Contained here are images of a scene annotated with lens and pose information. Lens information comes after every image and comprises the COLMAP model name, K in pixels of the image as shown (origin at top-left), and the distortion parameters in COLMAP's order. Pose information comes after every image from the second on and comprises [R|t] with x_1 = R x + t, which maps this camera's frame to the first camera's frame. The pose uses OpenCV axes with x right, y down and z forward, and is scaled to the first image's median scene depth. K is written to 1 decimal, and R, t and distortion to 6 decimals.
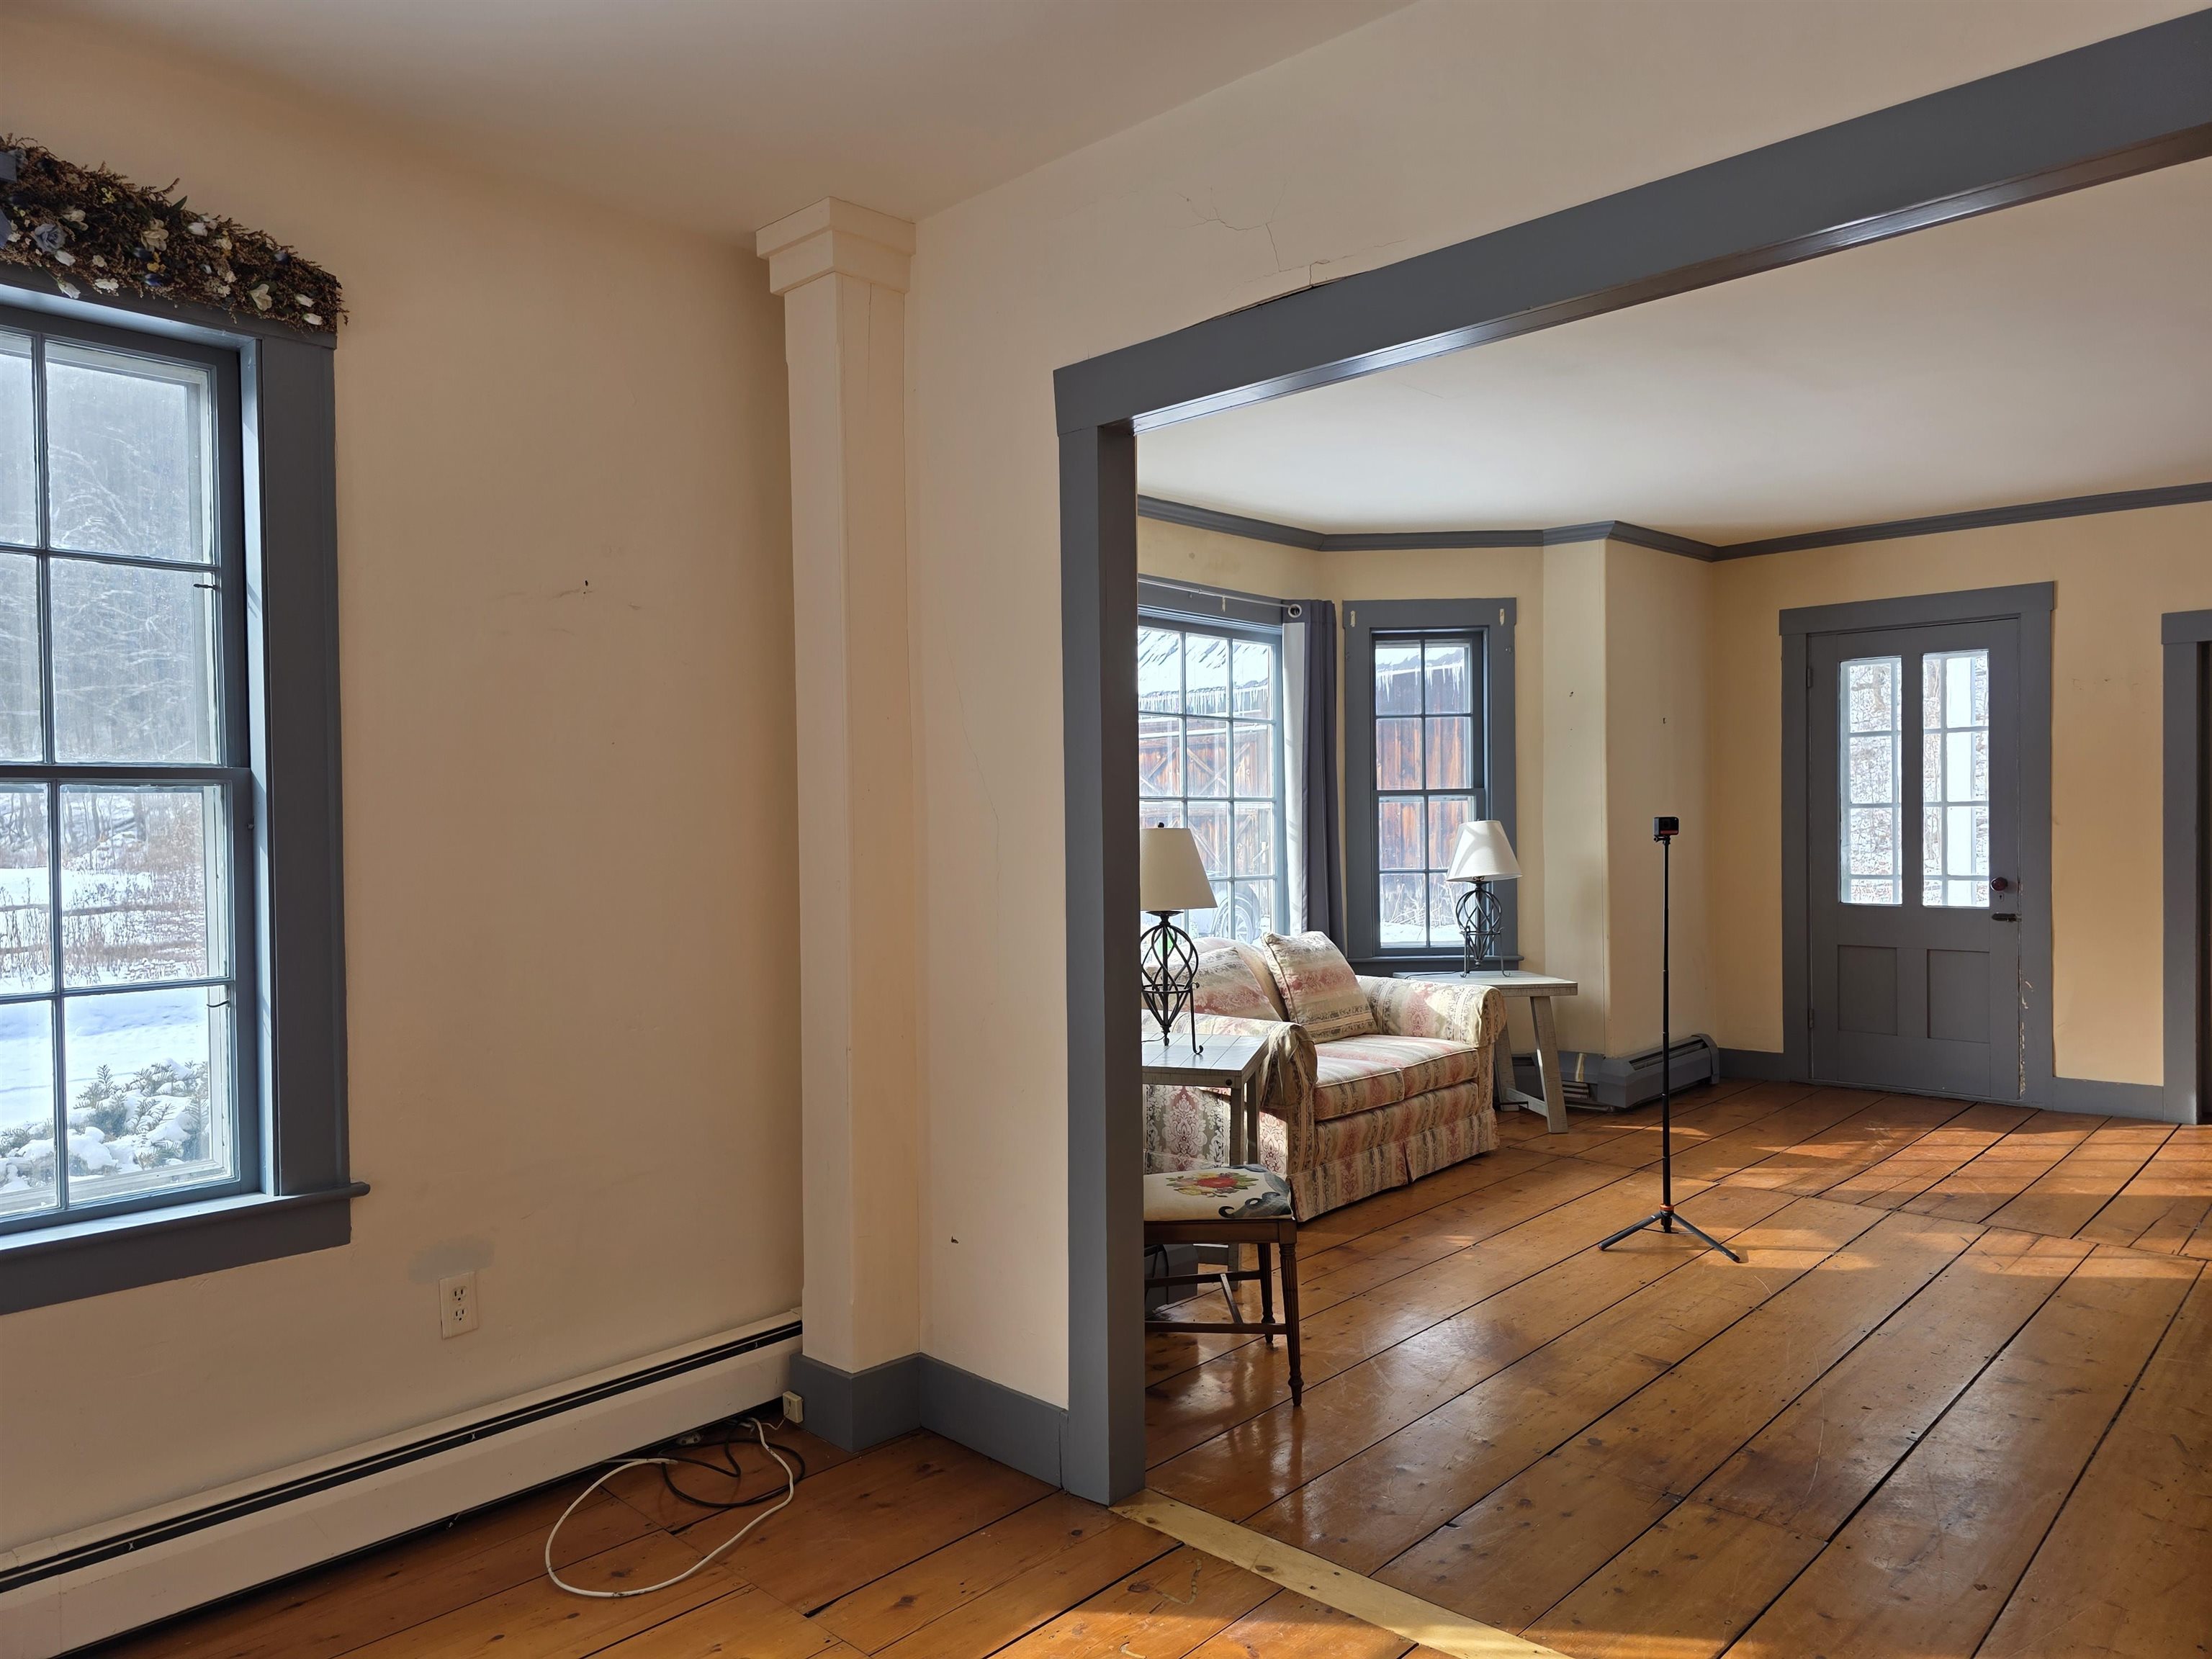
lens RADIAL K [[1482.2, 0, 1122.3], [0, 1482.2, 839.6], [0, 0, 1]] dist [0.063862, -0.051727]
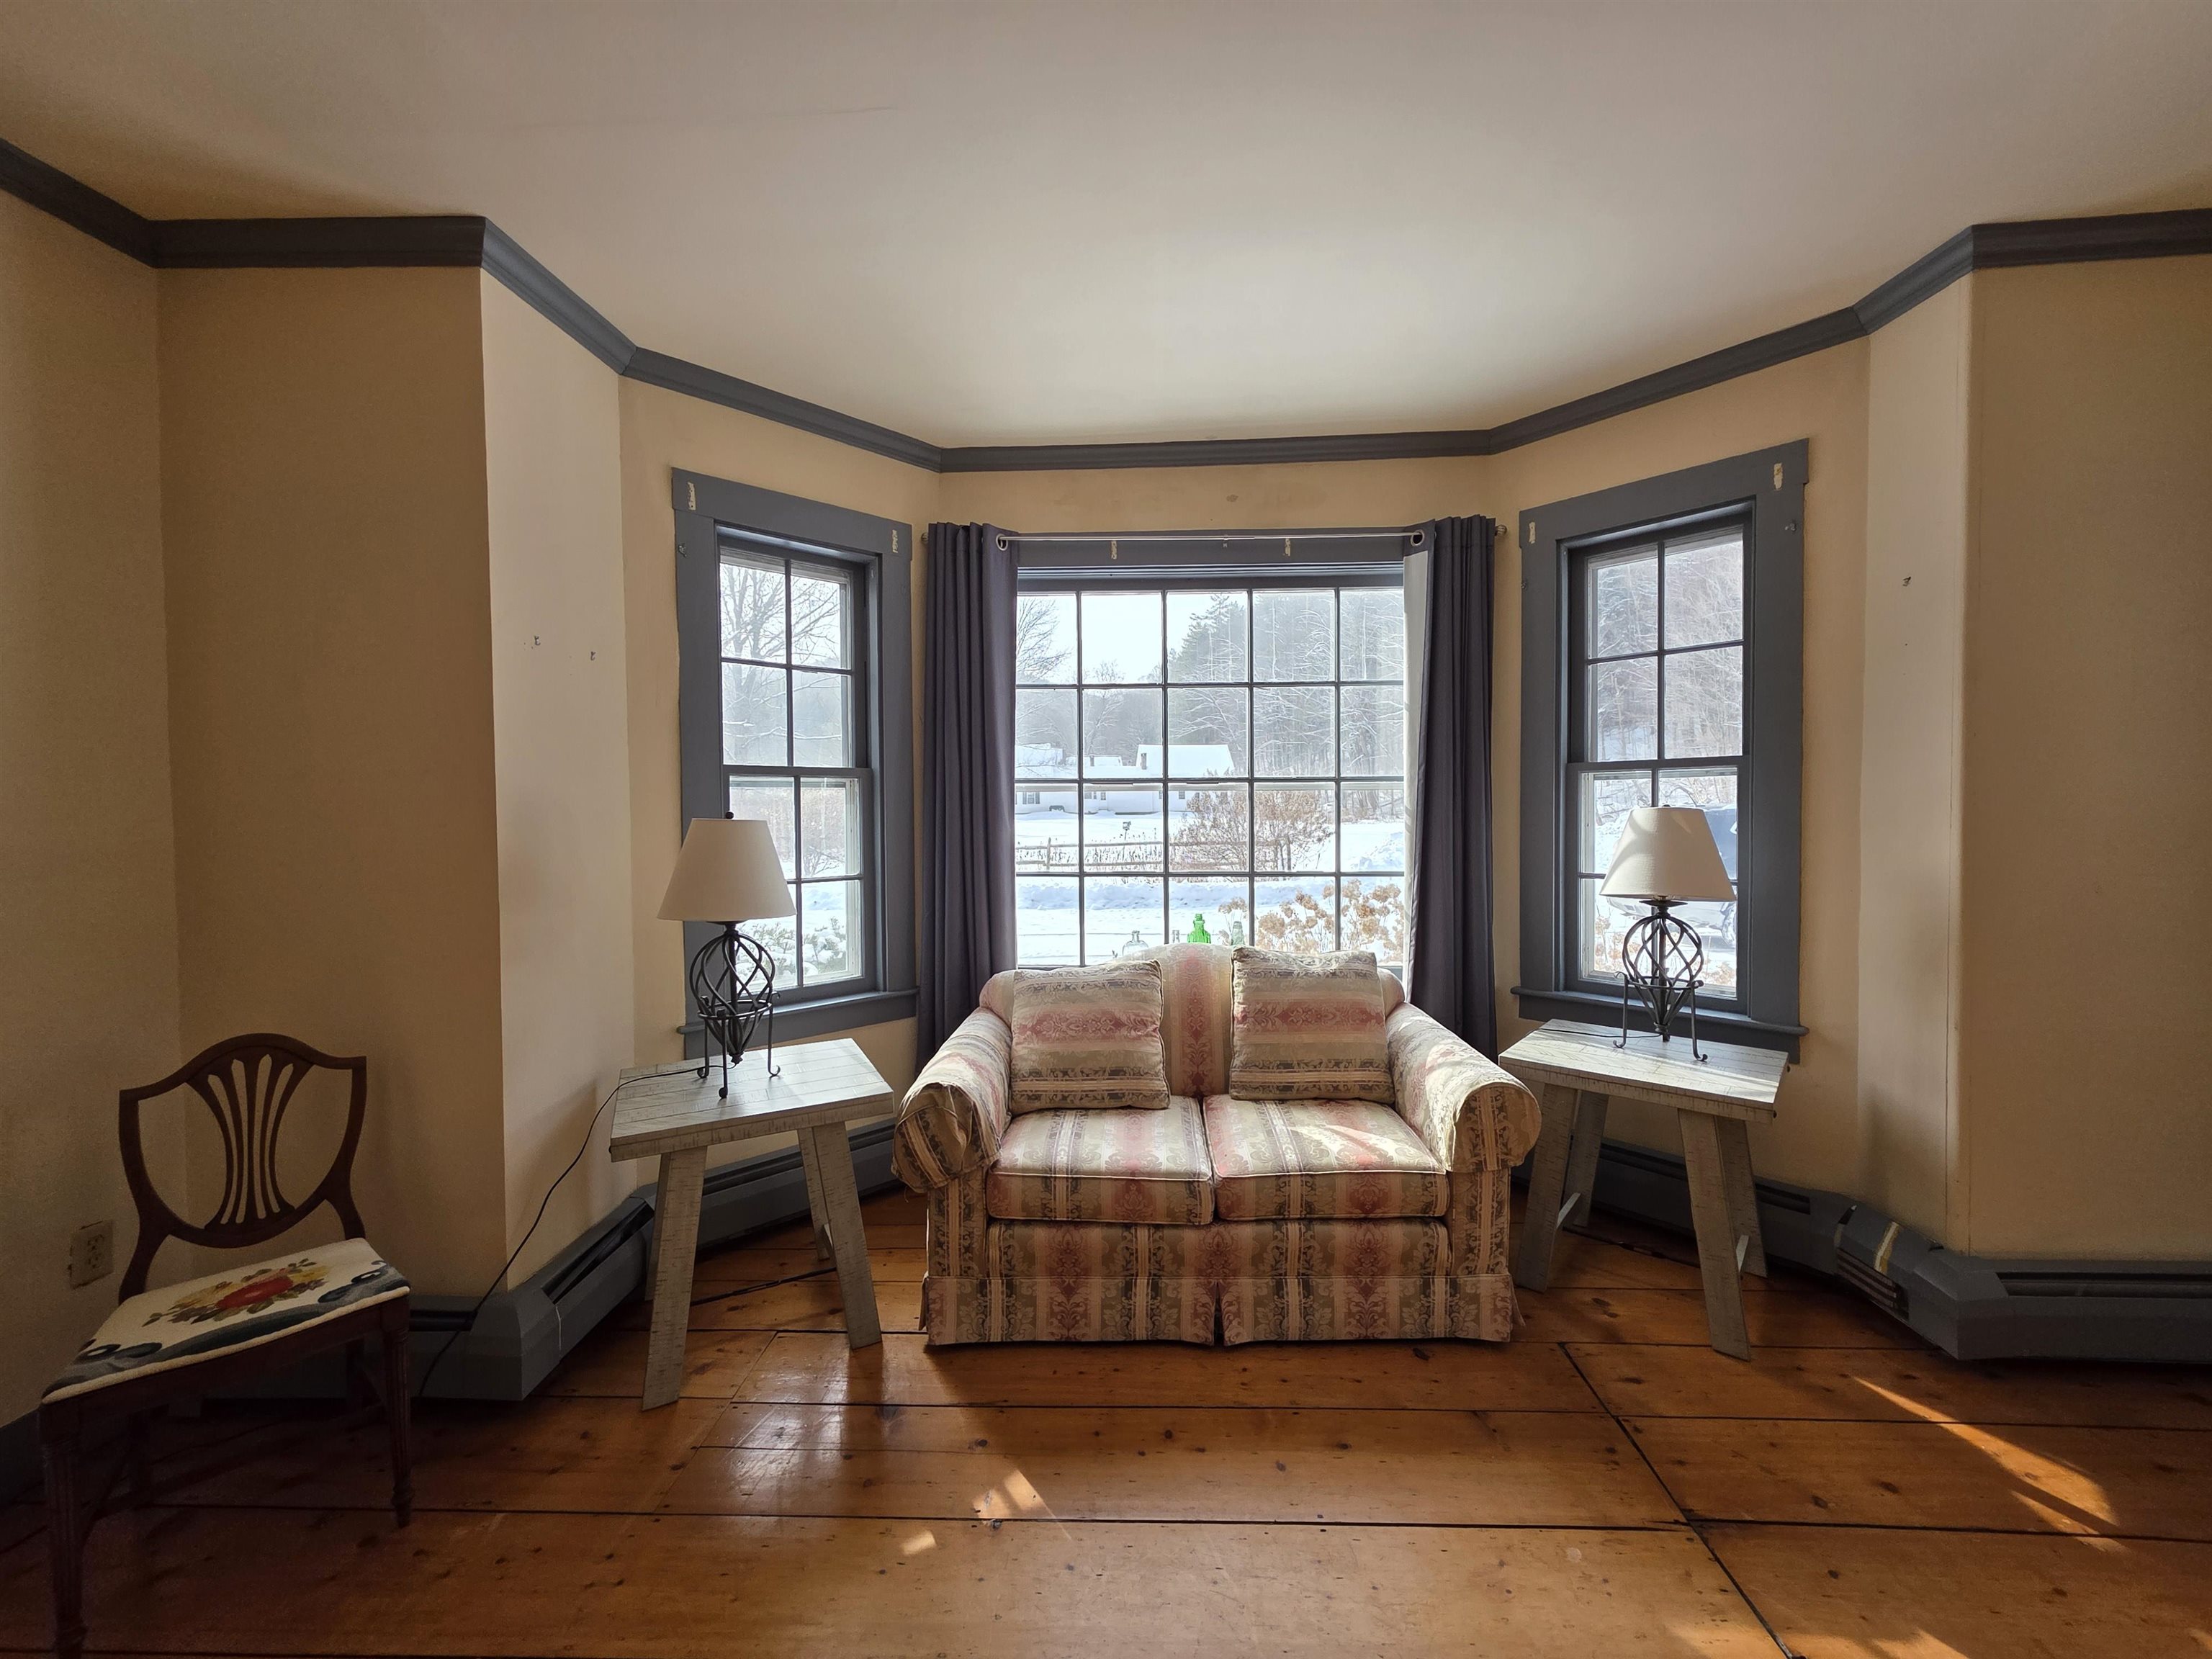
lens RADIAL K [[884.4, 0, 1165.1], [0, 884.4, 829.5], [0, 0, 1]] dist [0.003900, -0.000651]
pose [[0.646811, 0.027376, -0.762159, 0.468960], [-0.008585, 0.999554, 0.028617, -0.014867], [0.762602, -0.011966, 0.646757, 0.711124]]
